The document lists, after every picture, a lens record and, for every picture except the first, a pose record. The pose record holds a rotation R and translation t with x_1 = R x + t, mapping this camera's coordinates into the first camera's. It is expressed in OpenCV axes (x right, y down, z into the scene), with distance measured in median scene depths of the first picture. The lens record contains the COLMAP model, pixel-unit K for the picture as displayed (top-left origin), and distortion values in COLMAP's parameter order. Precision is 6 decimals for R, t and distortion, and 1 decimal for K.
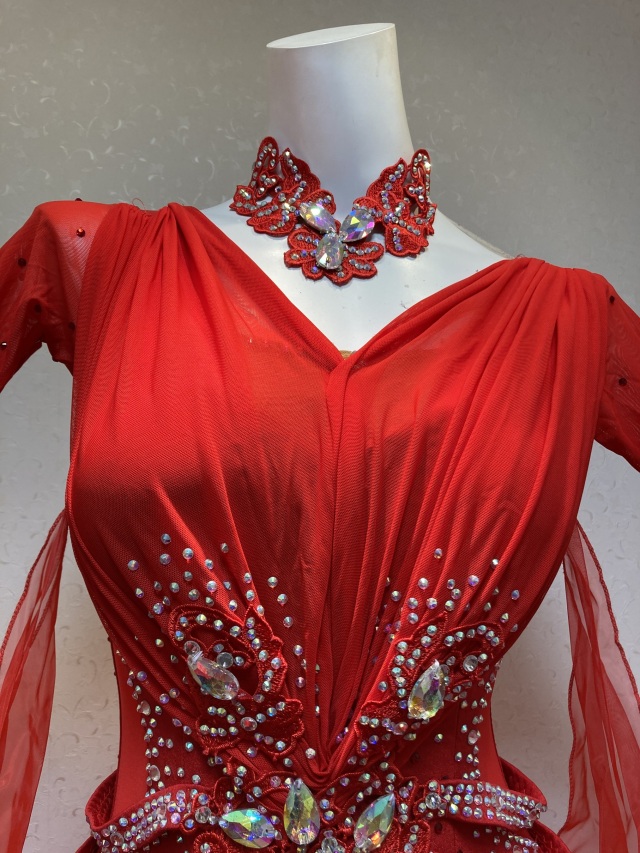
lens RADIAL K [[687.5, 0, 294.0], [0, 687.5, 428.5], [0, 0, 1]] dist [-0.008411, -0.007461]
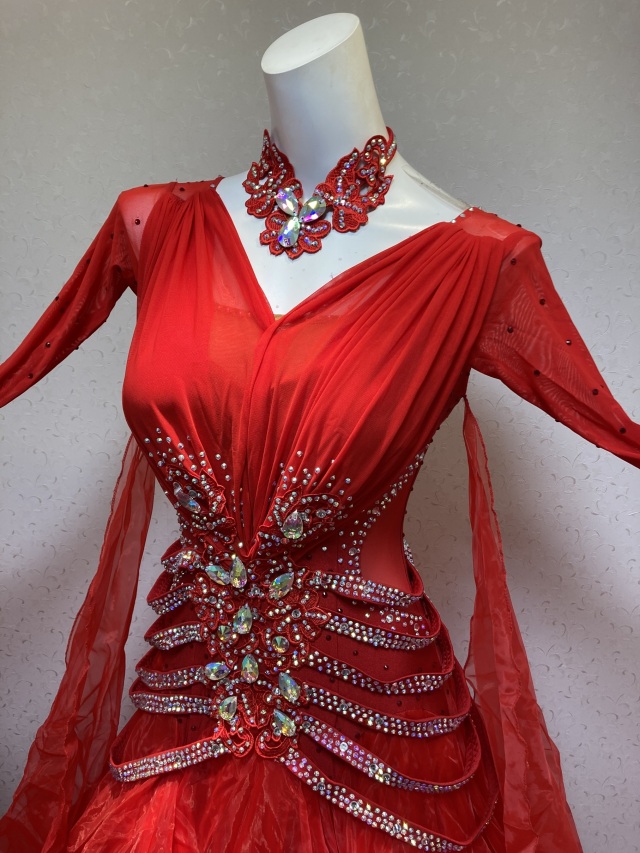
lens RADIAL K [[687.5, 0, 294.0], [0, 687.5, 428.5], [0, 0, 1]] dist [-0.008411, -0.007461]
pose [[0.936222, 0.102849, -0.336023, 0.731832], [0.008107, 0.949636, 0.313249, -0.397997], [0.351317, -0.295995, 0.888236, -0.494839]]
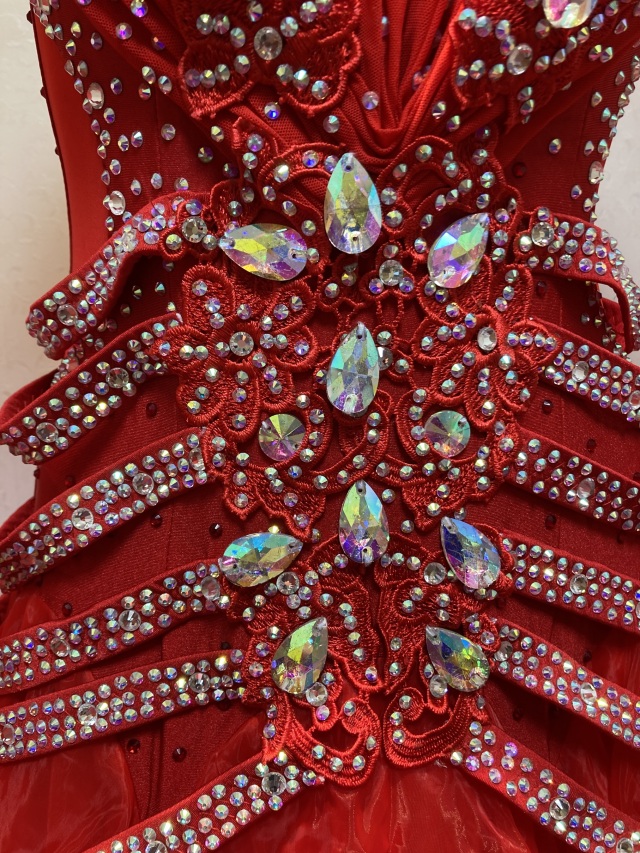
lens RADIAL K [[684.1, 0, 321.3], [0, 684.1, 422.4], [0, 0, 1]] dist [0.083343, -0.189444]
pose [[0.998062, -0.001140, 0.062220, -0.055621], [-0.014033, 0.969954, 0.242883, 0.585551], [-0.060628, -0.243286, 0.968058, 0.333392]]
